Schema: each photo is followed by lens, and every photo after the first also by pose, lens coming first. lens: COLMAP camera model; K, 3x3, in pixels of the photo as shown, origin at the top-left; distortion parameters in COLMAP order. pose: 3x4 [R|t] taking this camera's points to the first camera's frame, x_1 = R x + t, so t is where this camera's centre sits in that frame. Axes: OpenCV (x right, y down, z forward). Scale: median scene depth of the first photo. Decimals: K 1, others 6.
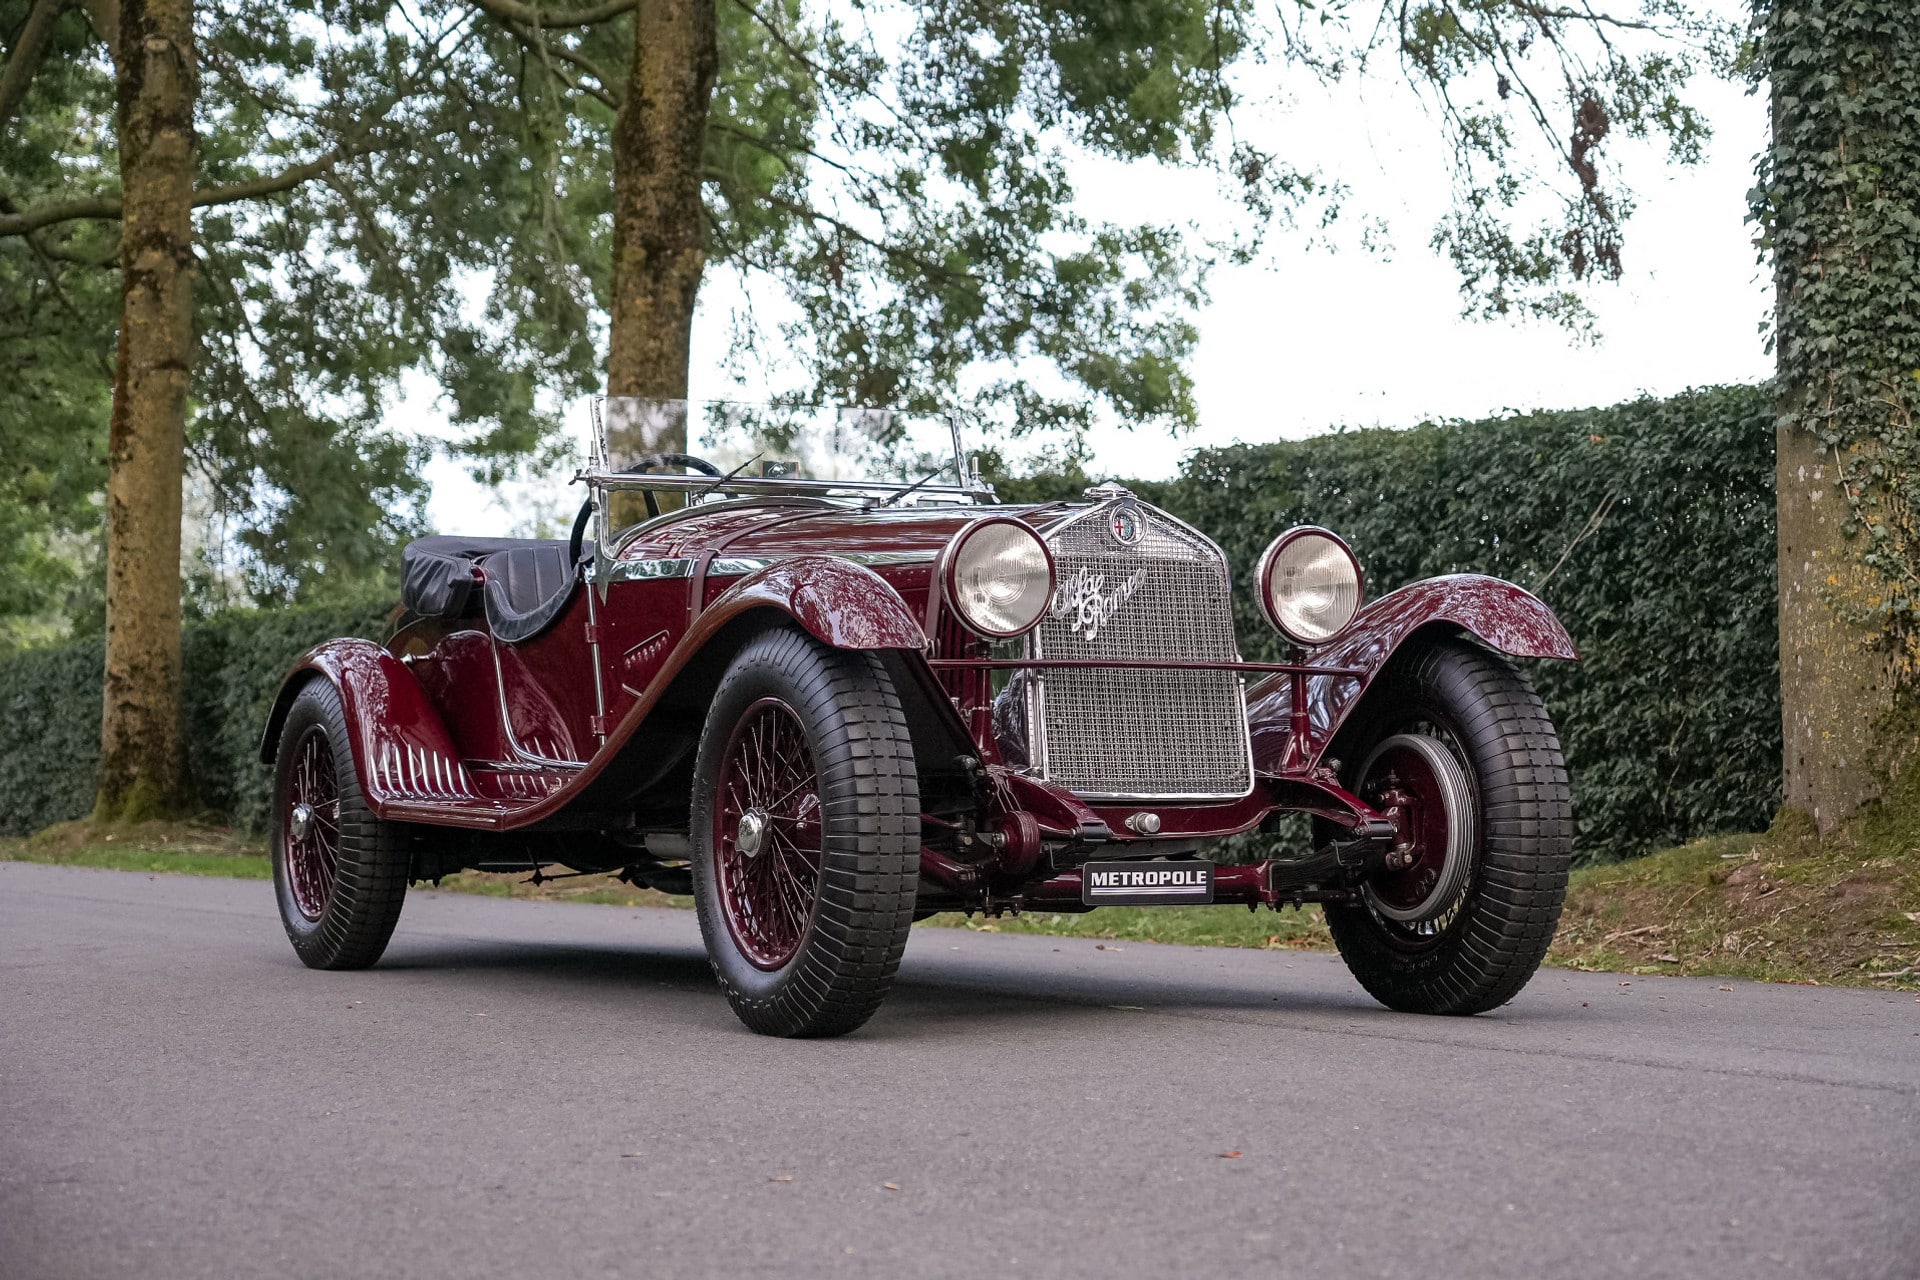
lens RADIAL K [[3487.0, 0, 956.0], [0, 3487.0, 638.8], [0, 0, 1]] dist [-0.025219, 0.000000]
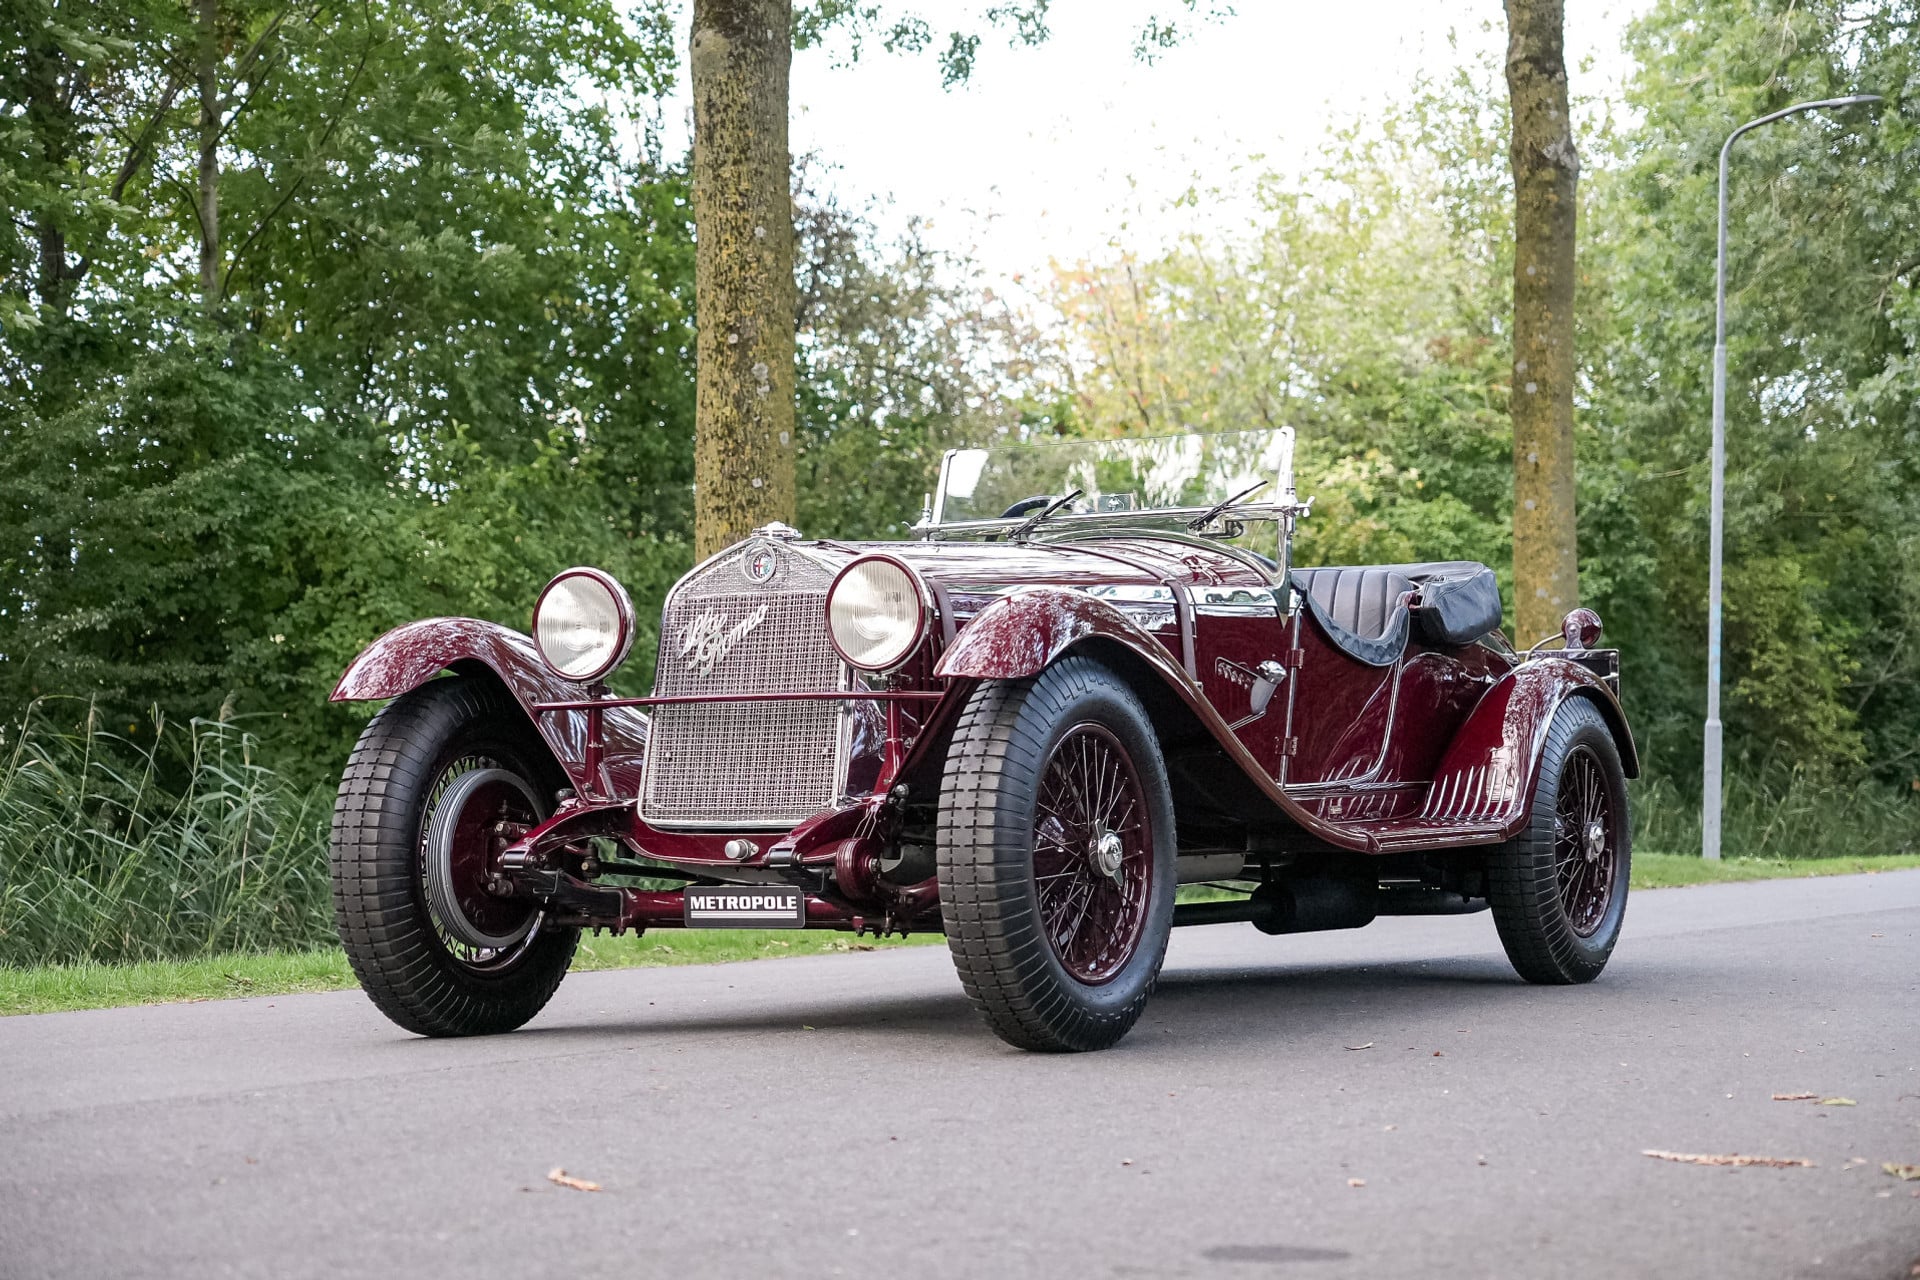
lens RADIAL K [[3487.0, 0, 950.3], [0, 3487.0, 642.7], [0, 0, 1]] dist [-0.025219, 0.000000]
pose [[0.563983, -0.048176, -0.824380, 0.940227], [0.048238, 0.998514, -0.025351, 0.020331], [0.824376, -0.025468, 0.565469, 0.459029]]
